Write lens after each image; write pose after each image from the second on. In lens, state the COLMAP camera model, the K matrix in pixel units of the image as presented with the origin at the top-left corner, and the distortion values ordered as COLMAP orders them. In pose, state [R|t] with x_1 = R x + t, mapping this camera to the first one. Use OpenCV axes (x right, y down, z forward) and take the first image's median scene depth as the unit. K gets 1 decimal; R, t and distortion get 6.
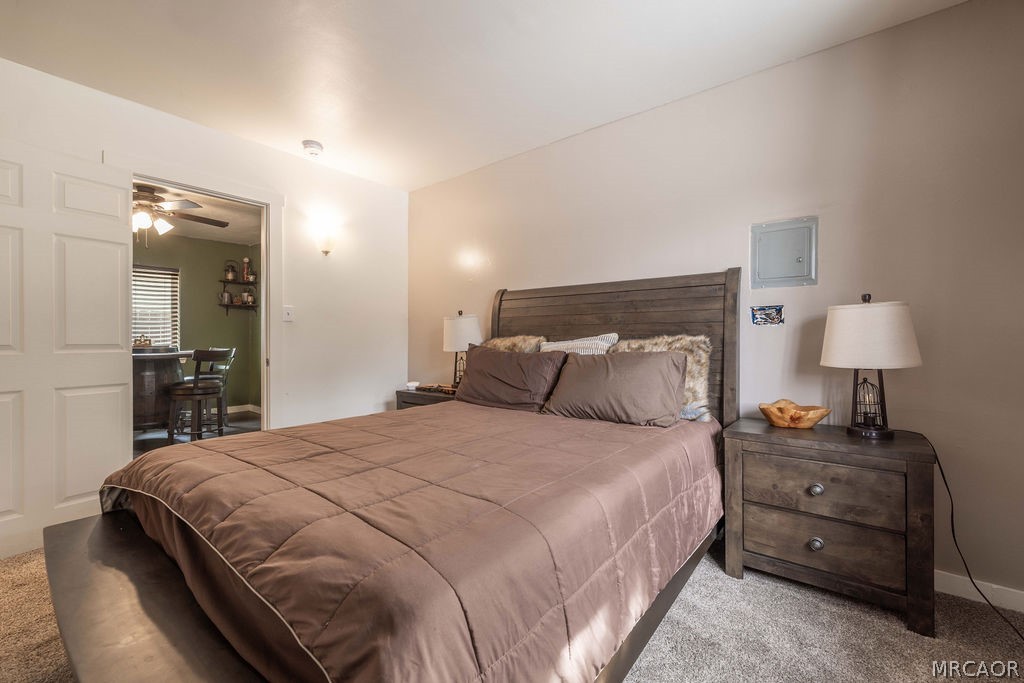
lens RADIAL K [[430.4, 0, 513.5], [0, 430.4, 340.7], [0, 0, 1]] dist [0.000057, -0.000141]
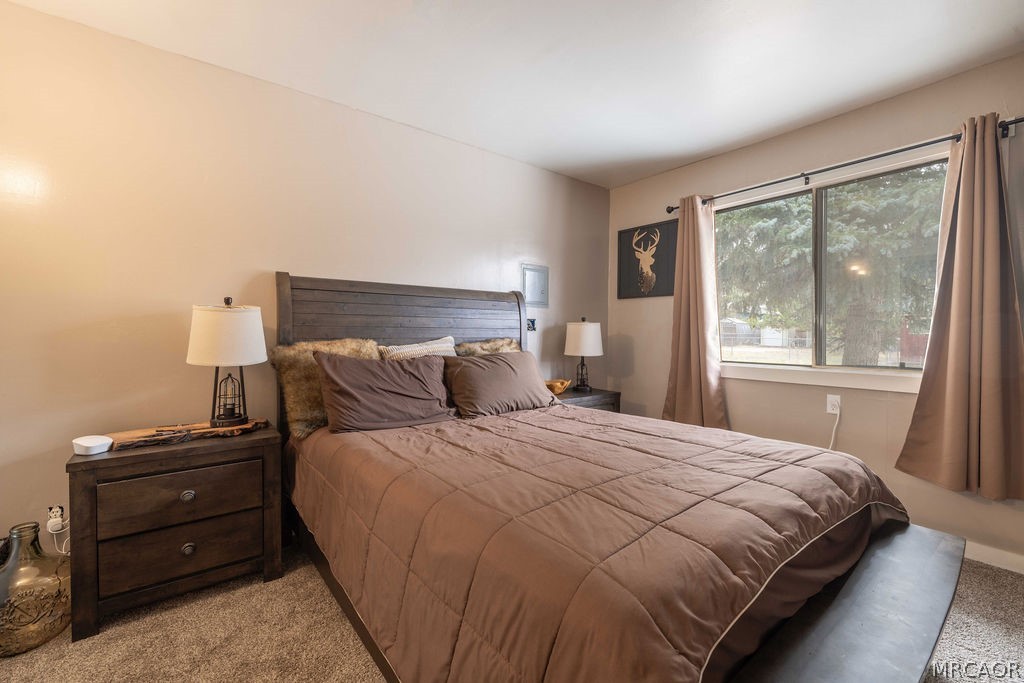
lens RADIAL K [[430.4, 0, 512.9], [0, 430.4, 338.7], [0, 0, 1]] dist [0.000057, -0.000141]
pose [[0.225374, -0.005225, 0.974258, -0.650649], [0.008132, 0.999961, 0.003482, -0.011603], [-0.974238, 0.007138, 0.225408, 0.496441]]
